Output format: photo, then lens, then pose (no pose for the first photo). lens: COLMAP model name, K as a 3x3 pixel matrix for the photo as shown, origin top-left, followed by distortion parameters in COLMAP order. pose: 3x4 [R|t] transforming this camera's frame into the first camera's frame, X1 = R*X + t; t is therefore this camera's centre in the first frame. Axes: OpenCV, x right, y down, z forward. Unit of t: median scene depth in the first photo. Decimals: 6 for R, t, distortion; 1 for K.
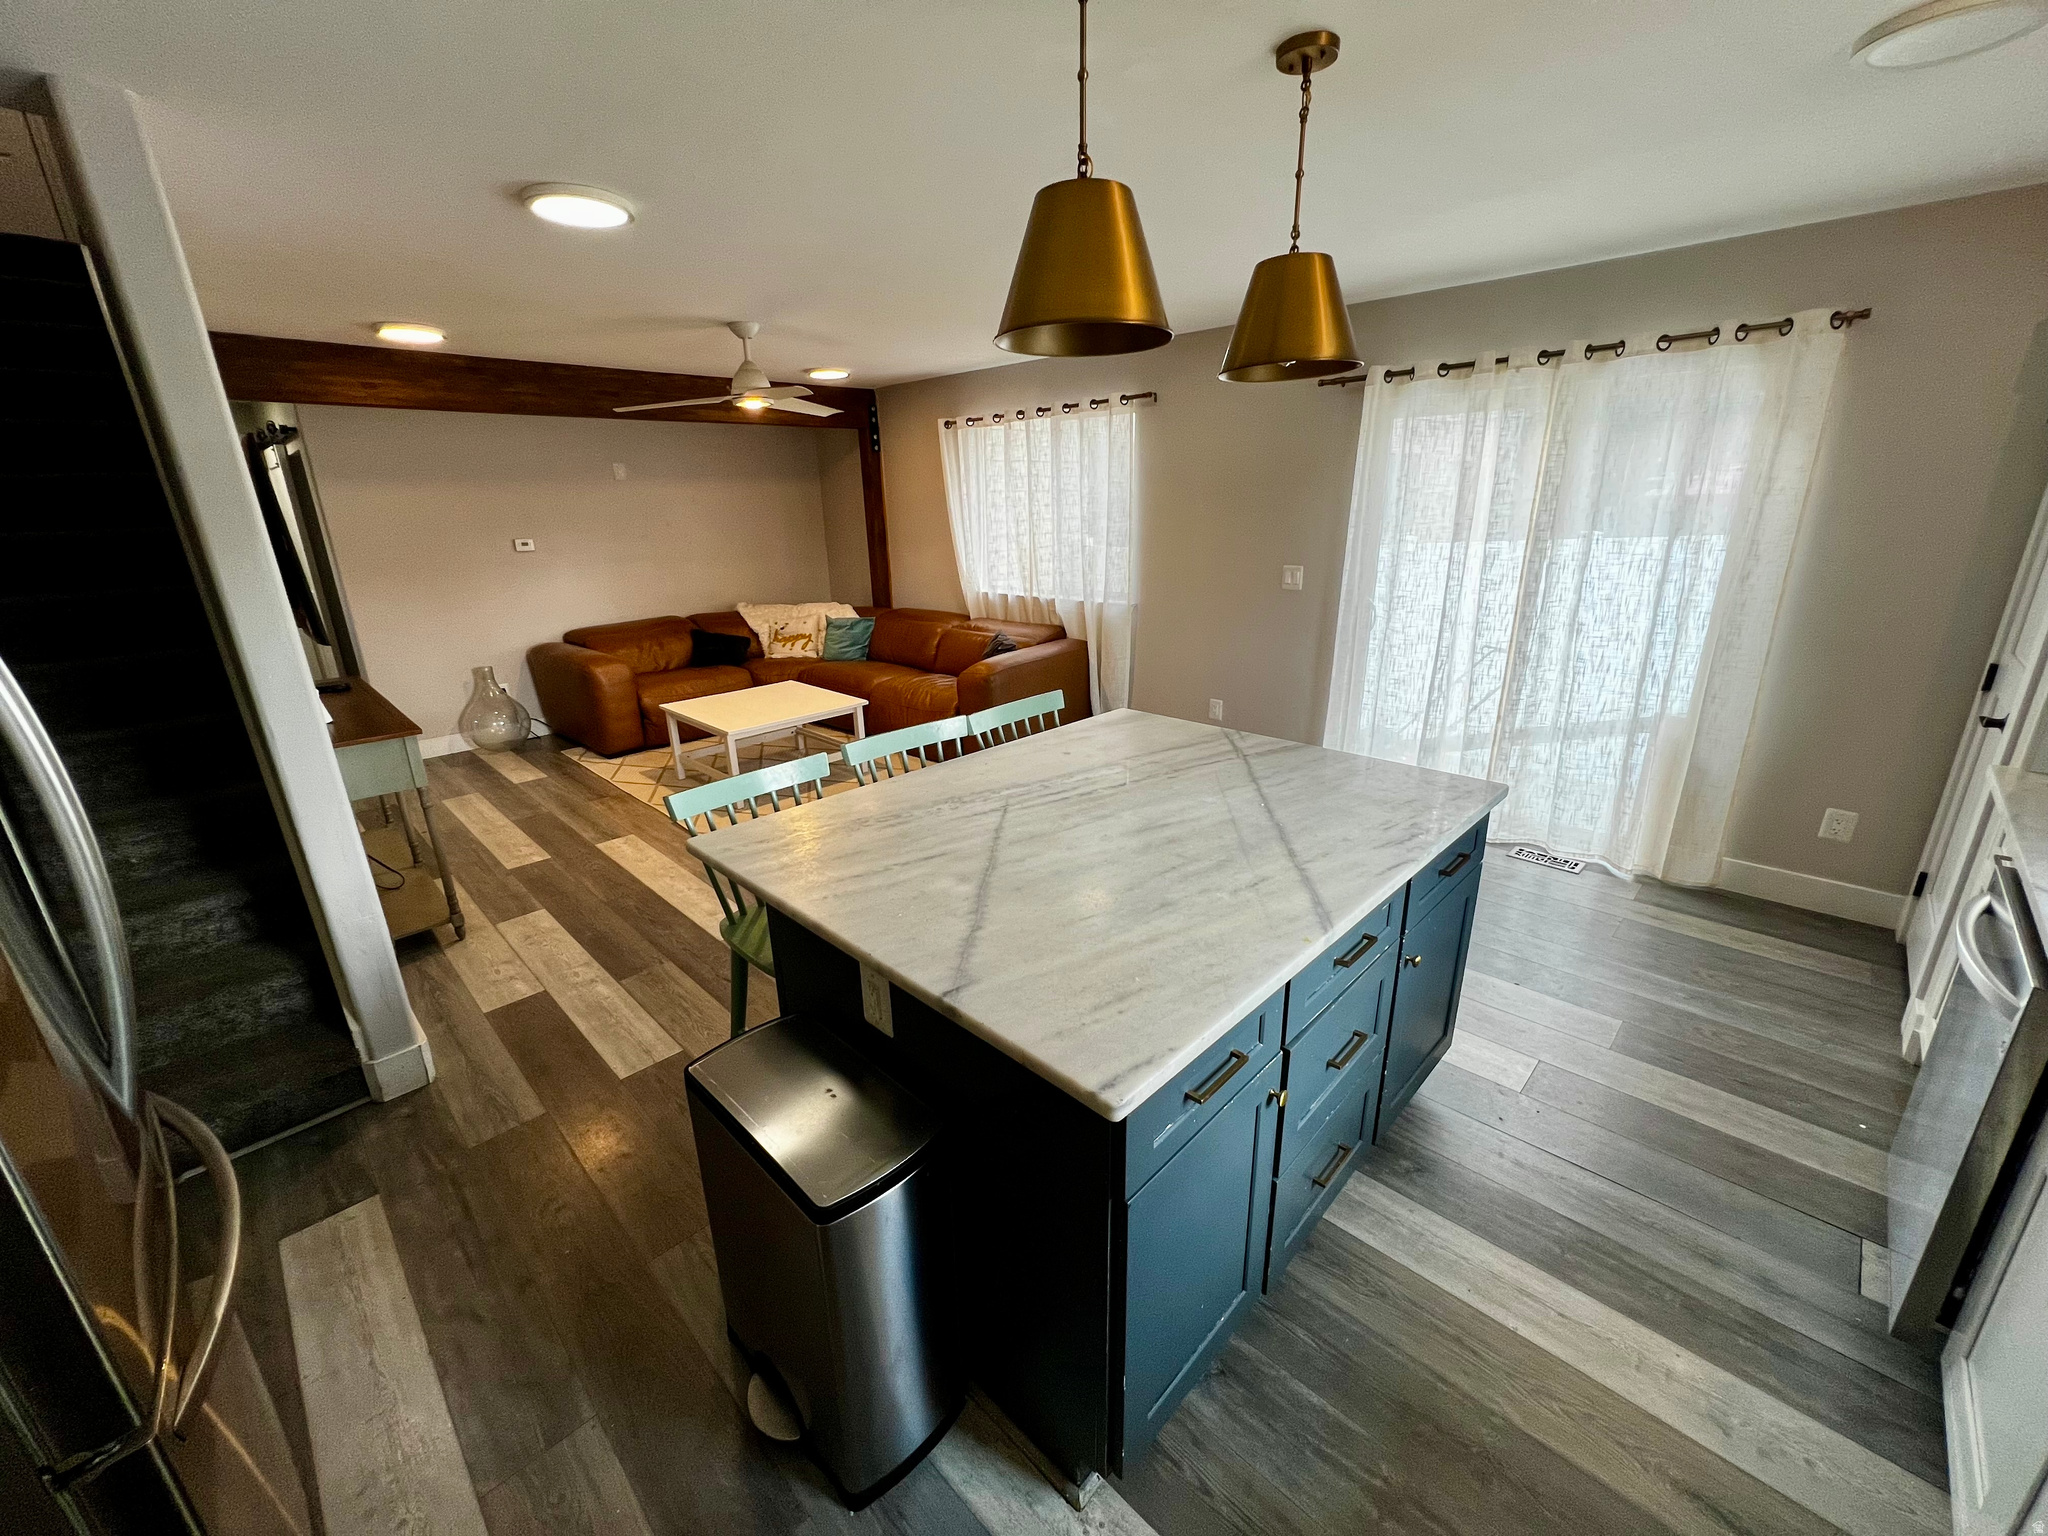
lens RADIAL K [[820.6, 0, 1025.7], [0, 820.6, 766.4], [0, 0, 1]] dist [-0.002154, -0.000029]
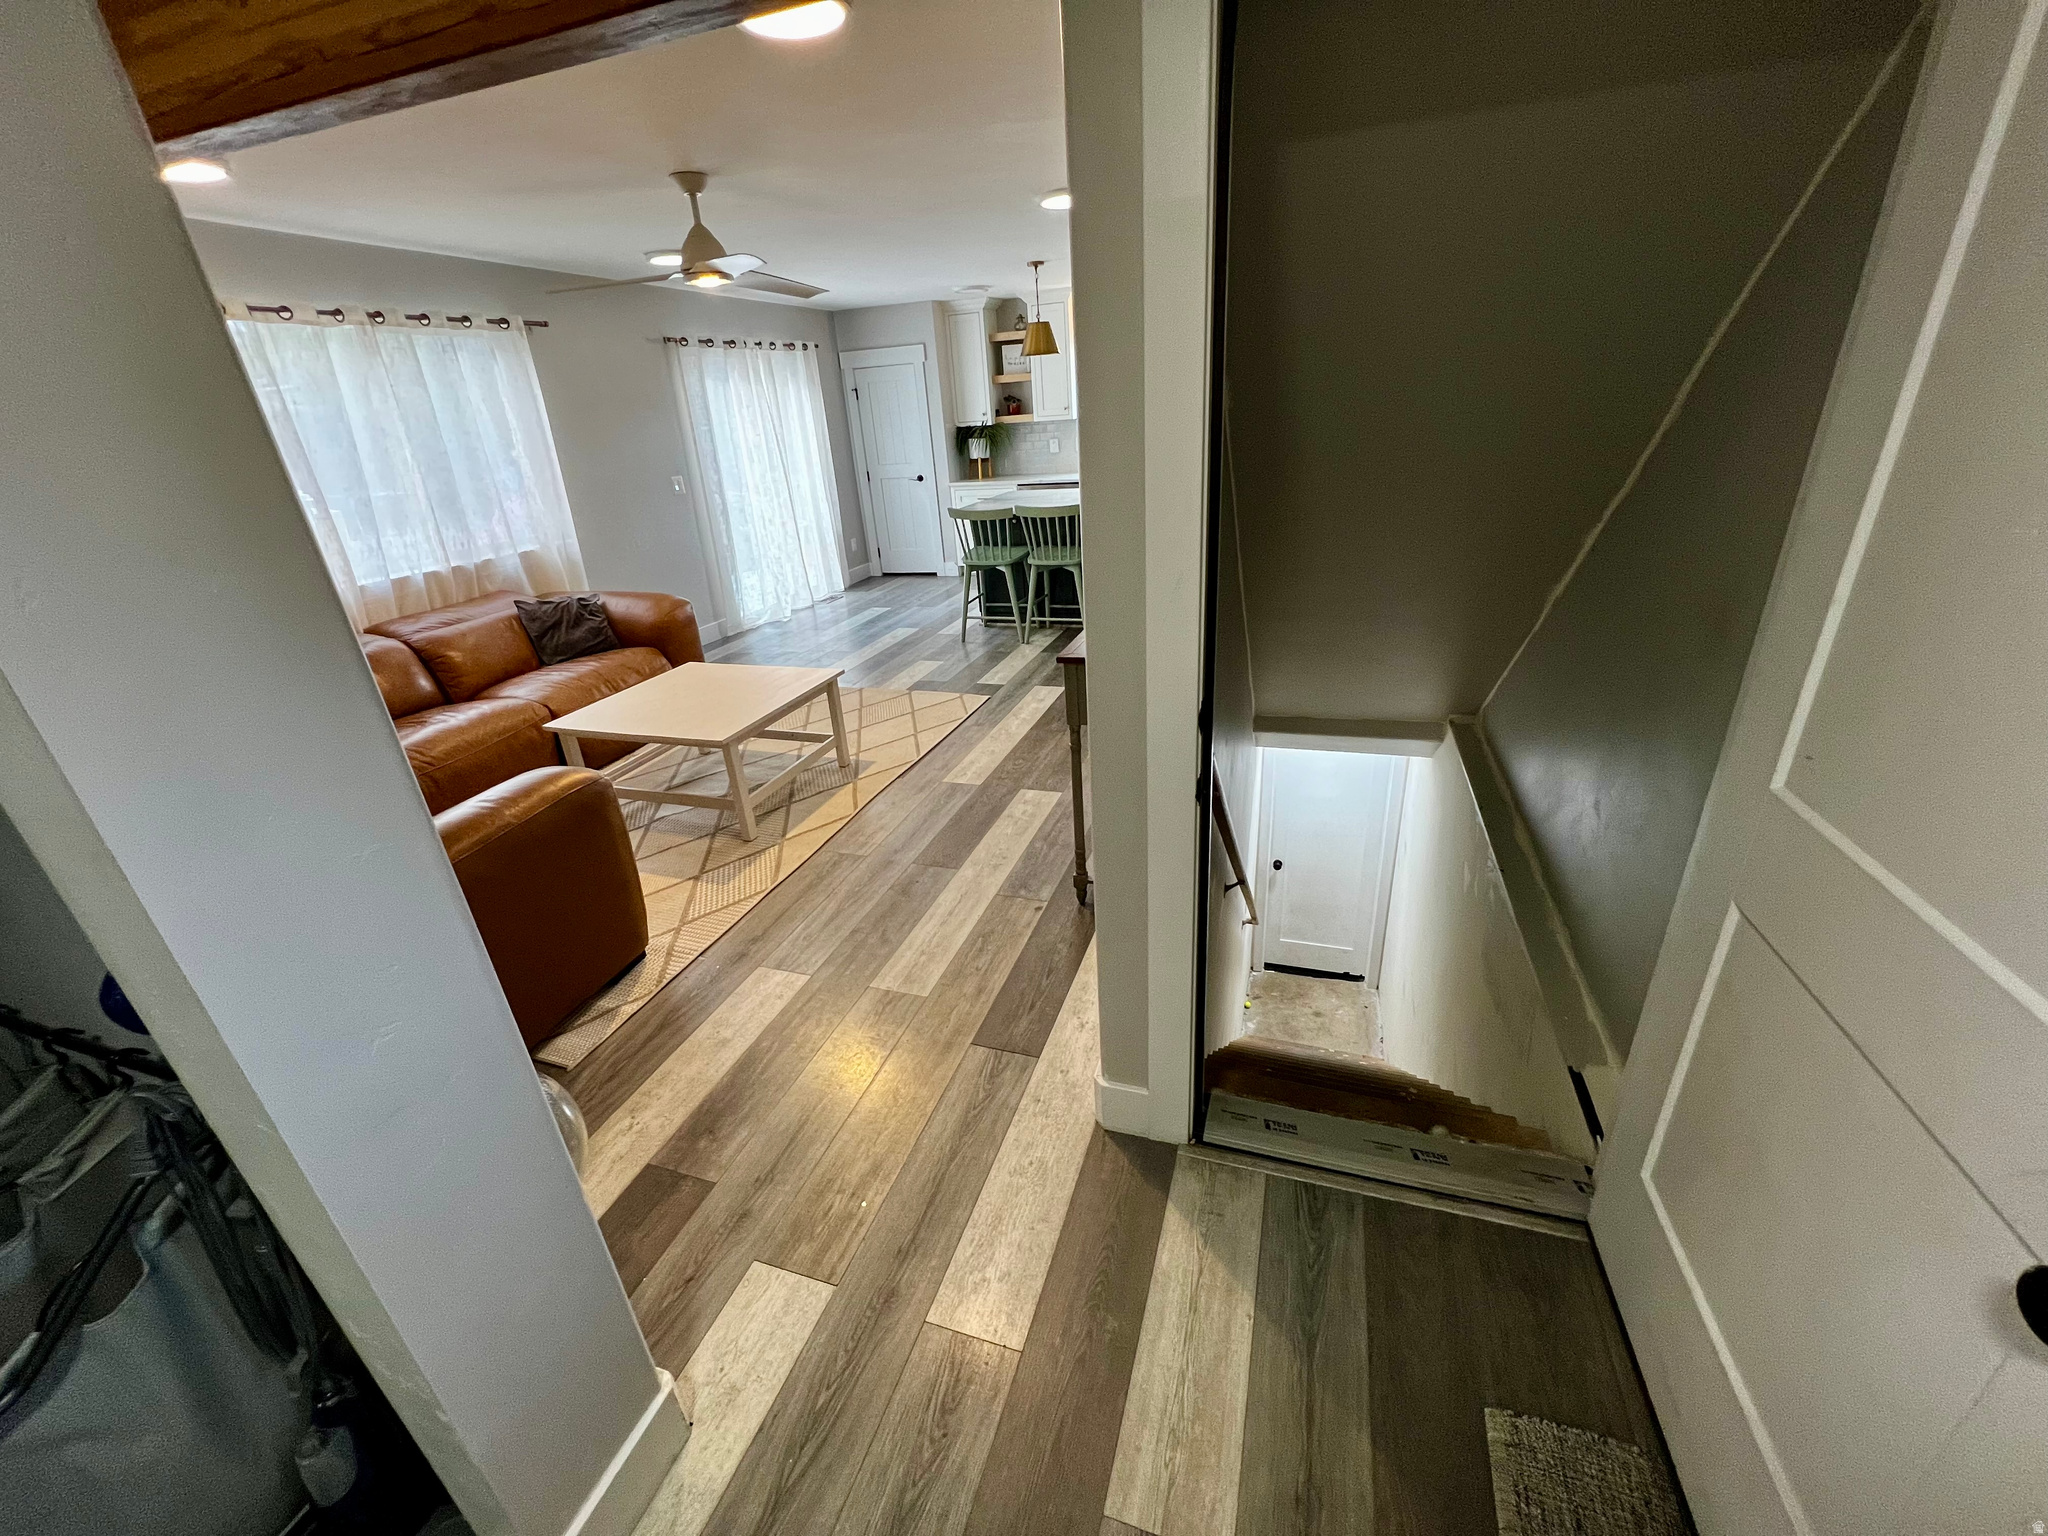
lens RADIAL K [[820.6, 0, 1025.7], [0, 820.6, 766.4], [0, 0, 1]] dist [-0.002154, -0.000029]
pose [[-0.435450, -0.316686, 0.842670, -1.094947], [0.351792, 0.801779, 0.483107, -0.282709], [-0.828629, 0.506814, -0.237727, 0.983200]]
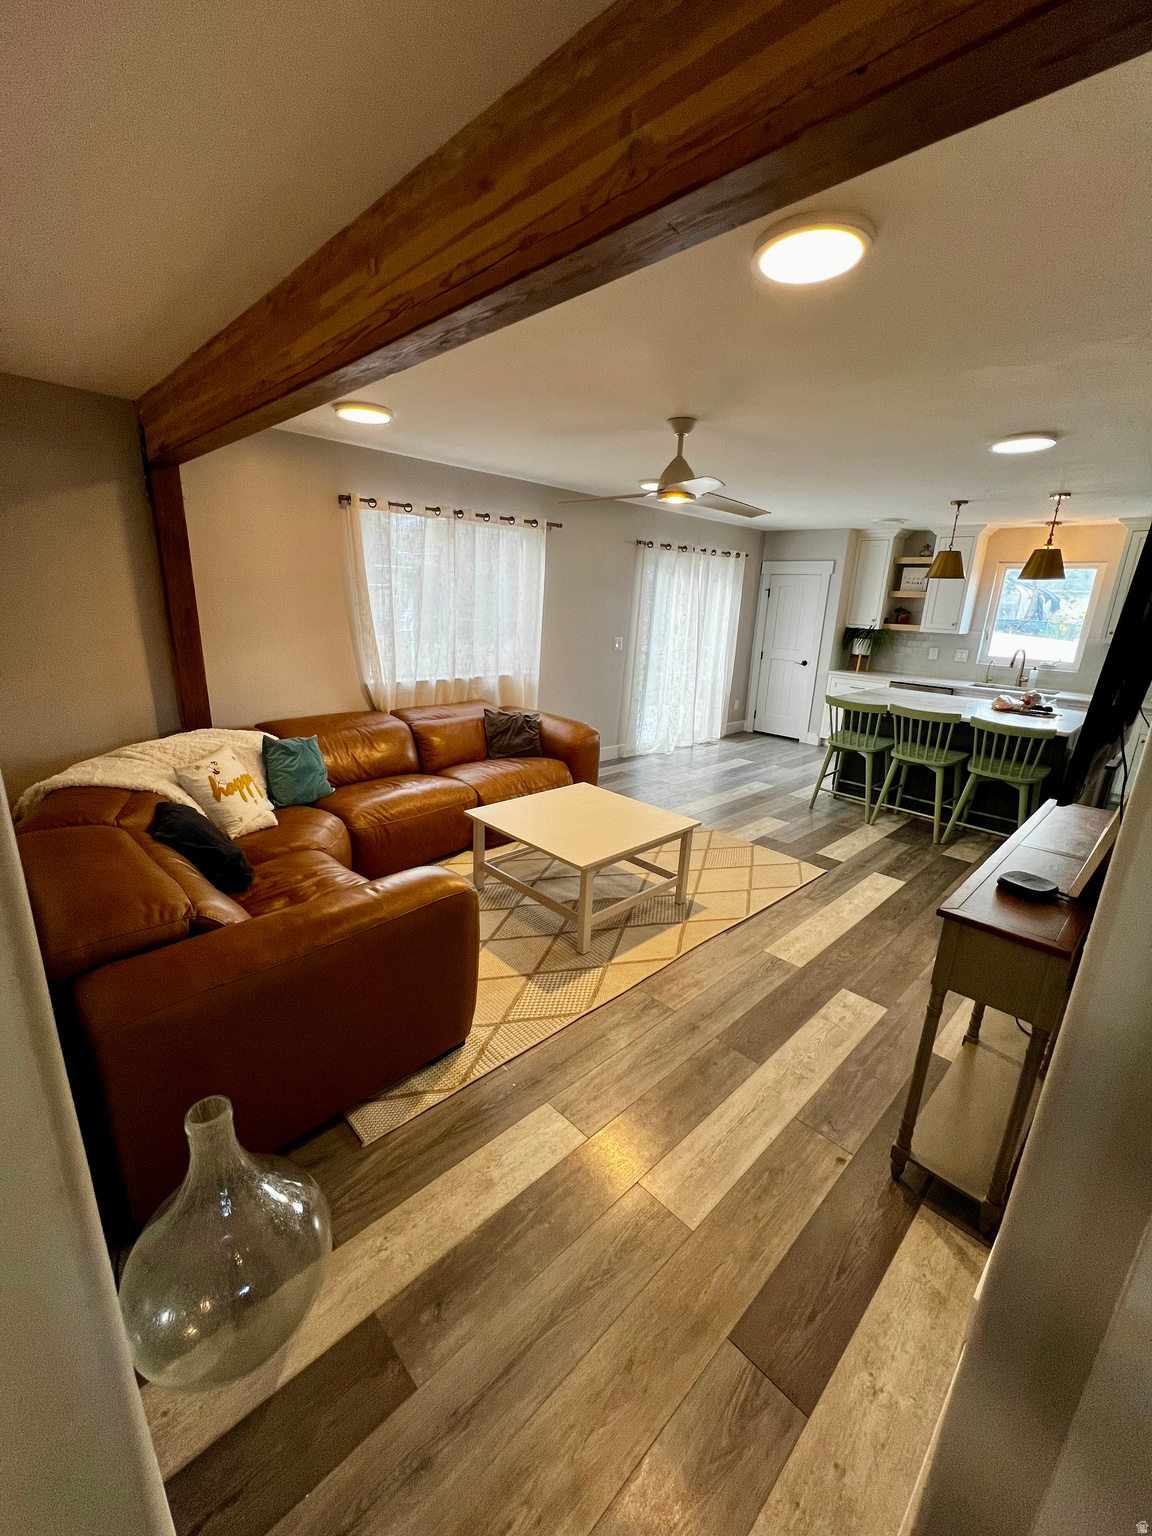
lens RADIAL K [[615.5, 0, 577.1], [0, 615.5, 769.0], [0, 0, 1]] dist [-0.002154, -0.000029]
pose [[0.015753, -0.245991, 0.969144, -0.963614], [0.272491, 0.933633, 0.232549, -0.285378], [-0.962029, 0.260420, 0.081738, 0.953580]]
